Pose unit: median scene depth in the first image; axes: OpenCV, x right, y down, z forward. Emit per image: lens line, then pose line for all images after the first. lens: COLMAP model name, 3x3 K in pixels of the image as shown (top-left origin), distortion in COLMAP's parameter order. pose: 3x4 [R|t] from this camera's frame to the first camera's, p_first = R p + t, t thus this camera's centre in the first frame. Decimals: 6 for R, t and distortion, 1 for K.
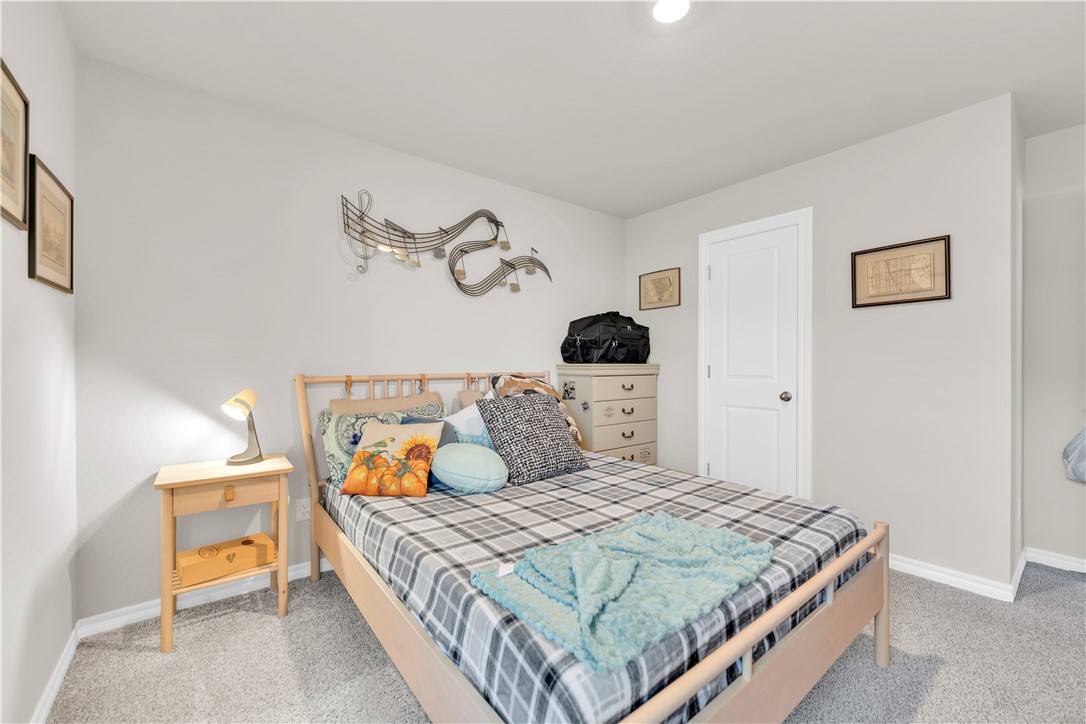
lens RADIAL K [[438.3, 0, 537.6], [0, 438.3, 361.4], [0, 0, 1]] dist [0.003108, -0.000287]
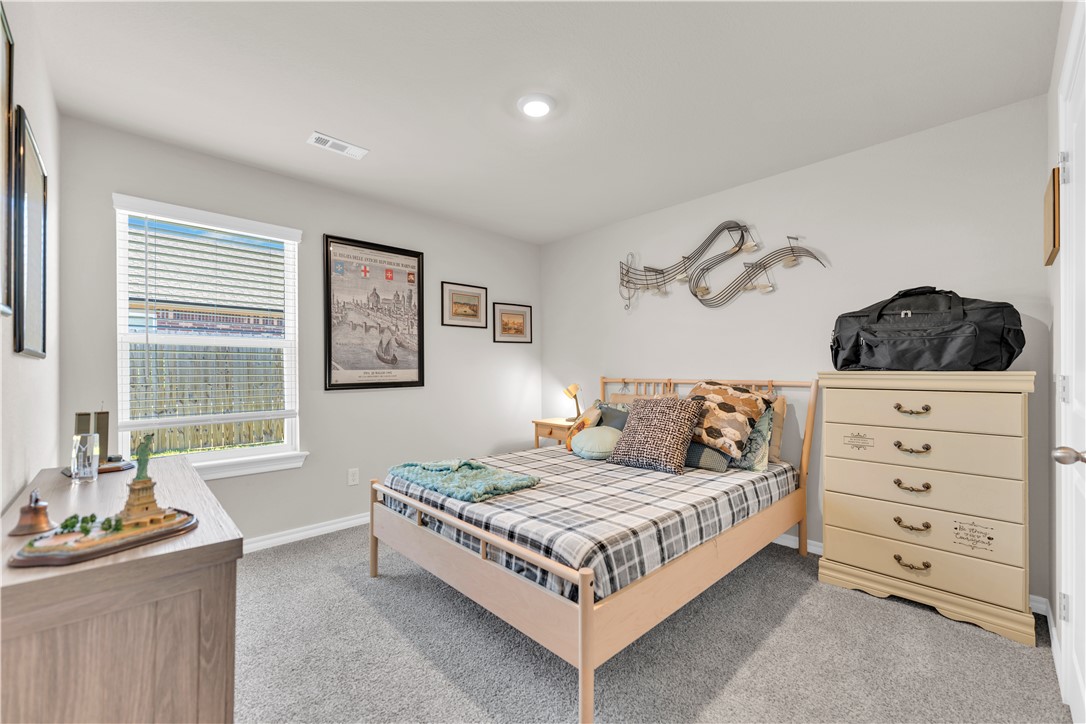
lens RADIAL K [[438.3, 0, 536.9], [0, 438.3, 366.4], [0, 0, 1]] dist [0.003108, -0.000287]
pose [[0.096585, -0.007199, -0.995299, 0.888561], [0.004498, 0.999967, -0.006797, -0.000169], [0.995315, -0.003820, 0.096614, 0.468326]]
